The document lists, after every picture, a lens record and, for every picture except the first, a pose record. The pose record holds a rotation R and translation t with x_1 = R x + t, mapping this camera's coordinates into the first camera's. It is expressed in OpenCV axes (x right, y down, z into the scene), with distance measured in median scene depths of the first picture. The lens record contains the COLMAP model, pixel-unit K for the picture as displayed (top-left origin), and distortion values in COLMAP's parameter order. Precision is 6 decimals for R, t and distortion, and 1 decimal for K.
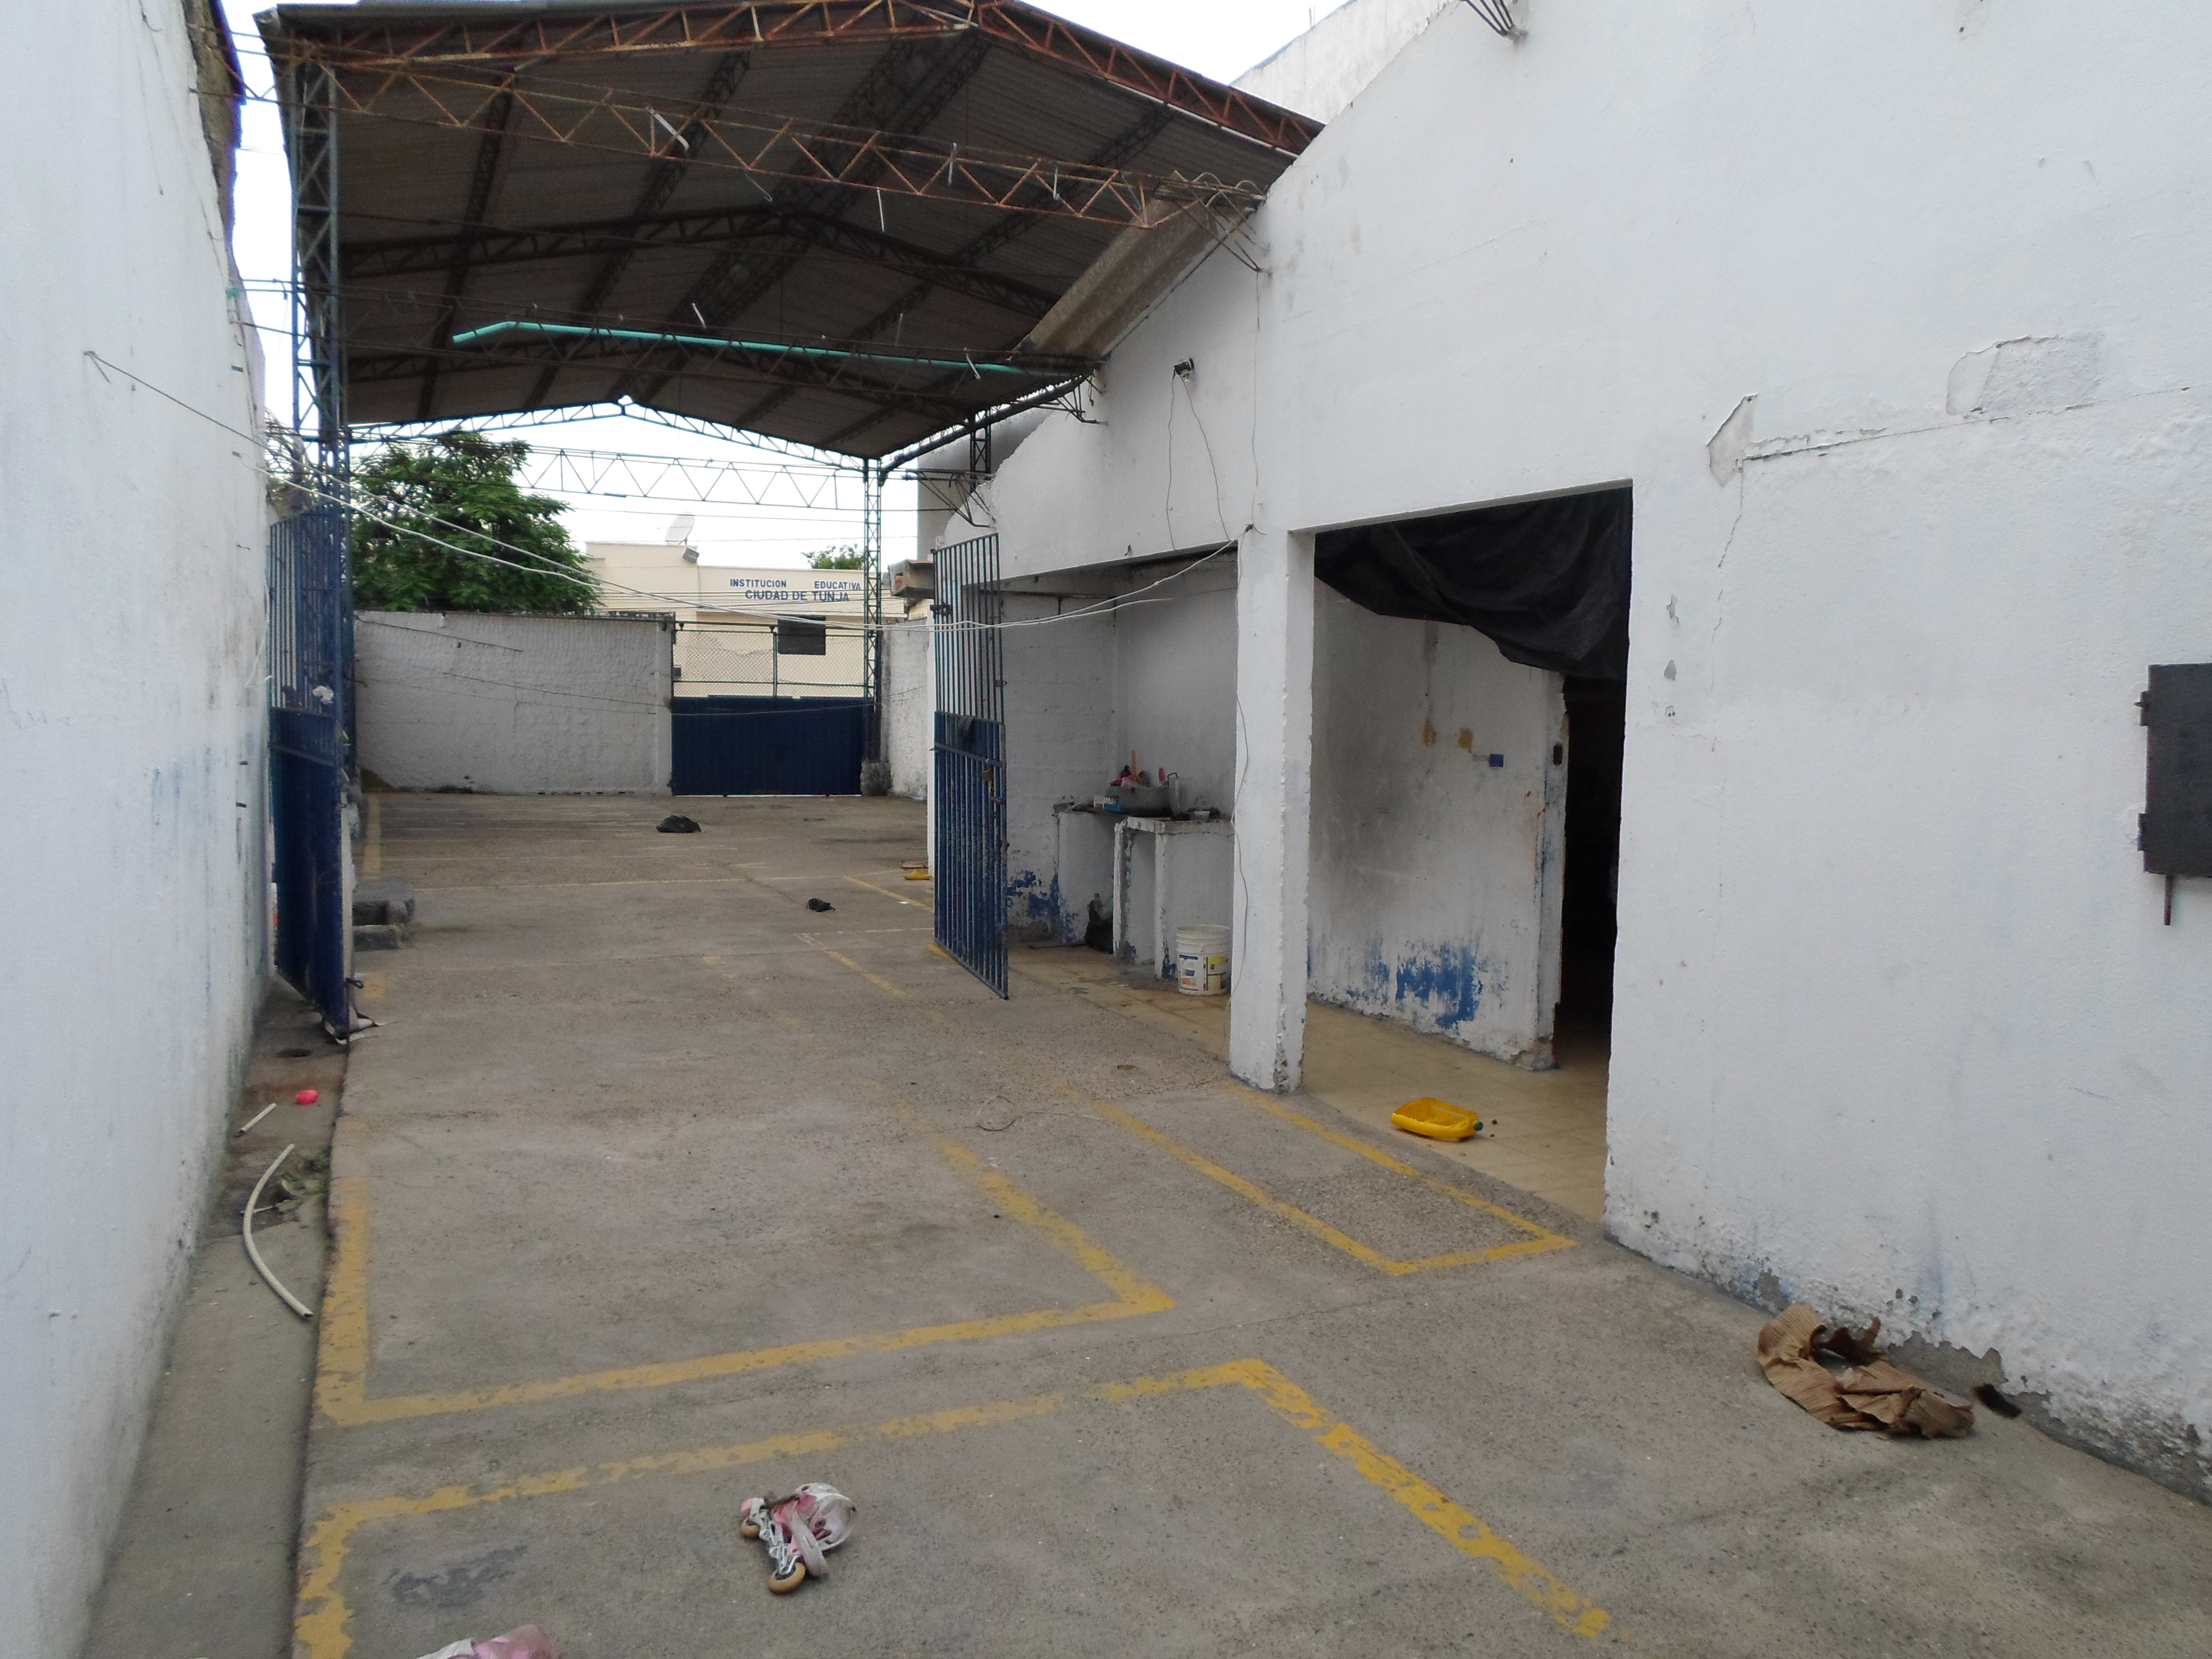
lens RADIAL K [[1690.3, 0, 1106.0], [0, 1690.3, 829.5], [0, 0, 1]] dist [-0.040374, -0.001513]
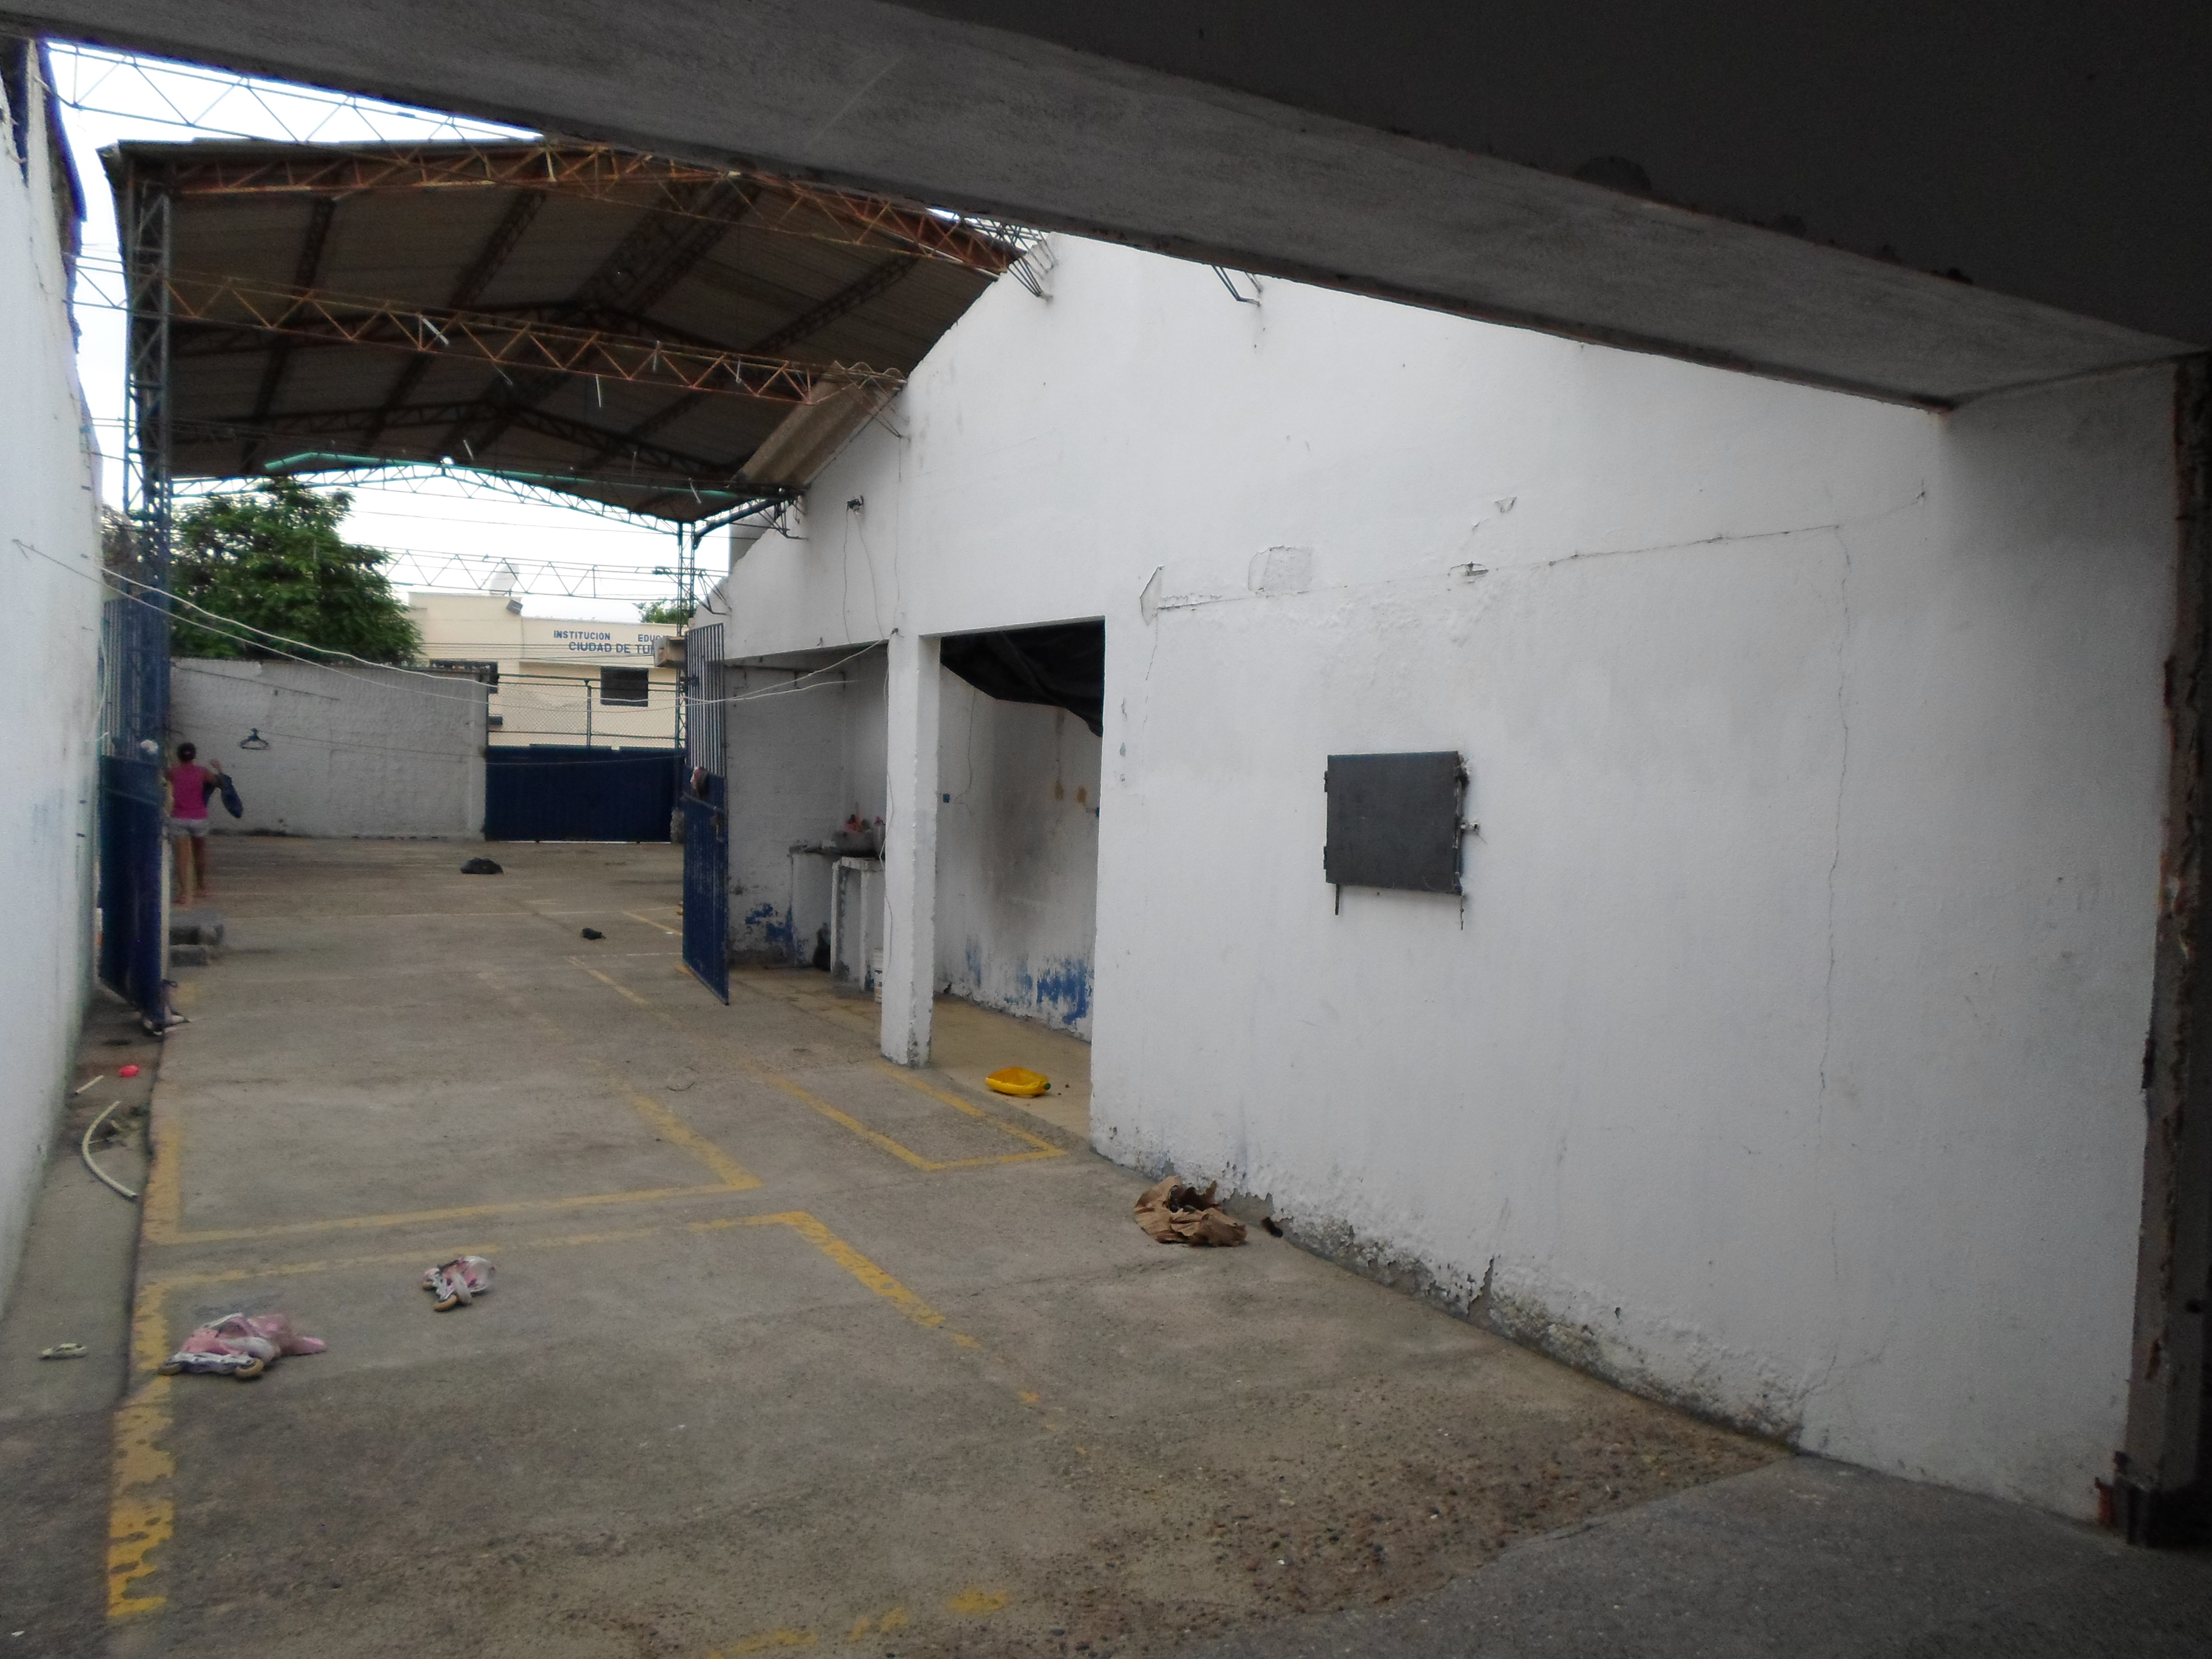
lens RADIAL K [[1688.1, 0, 1106.0], [0, 1688.1, 829.5], [0, 0, 1]] dist [-0.033450, -0.006368]
pose [[0.995658, 0.011380, 0.092390, 0.133524], [-0.008432, 0.999445, -0.032240, 0.015002], [-0.092705, 0.031322, 0.995201, -0.316422]]
